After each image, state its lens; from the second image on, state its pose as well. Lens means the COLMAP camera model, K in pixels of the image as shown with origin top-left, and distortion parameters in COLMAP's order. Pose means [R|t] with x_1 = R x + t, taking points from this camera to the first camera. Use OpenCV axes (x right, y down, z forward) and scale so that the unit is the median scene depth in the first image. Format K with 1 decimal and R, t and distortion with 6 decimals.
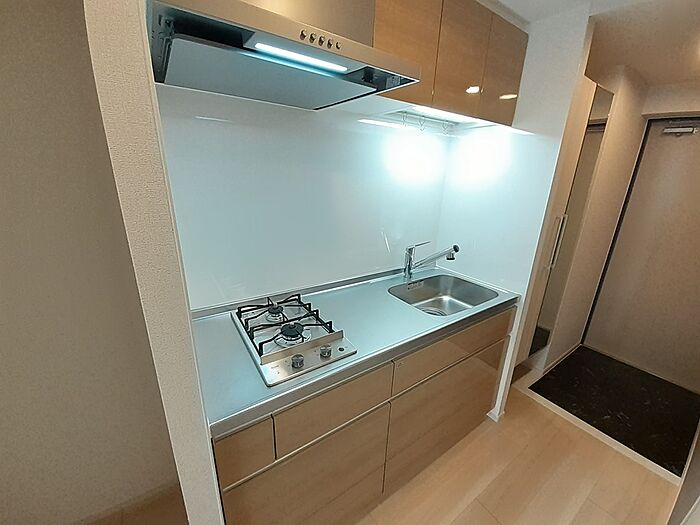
lens RADIAL K [[283.9, 0, 353.4], [0, 283.9, 263.0], [0, 0, 1]] dist [0.008142, -0.000233]
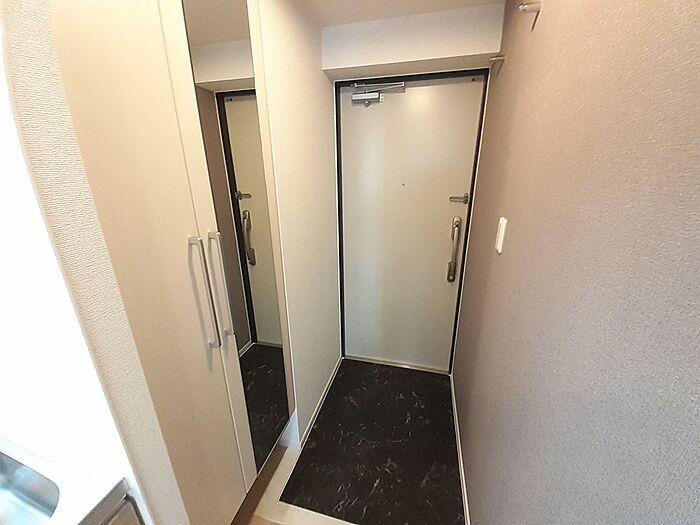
lens RADIAL K [[283.9, 0, 353.4], [0, 283.9, 263.0], [0, 0, 1]] dist [0.008142, -0.000233]
pose [[0.757191, -0.242573, 0.606481, 0.457532], [0.223693, 0.968641, 0.108145, -0.084326], [-0.613696, 0.053779, 0.787709, 0.366350]]
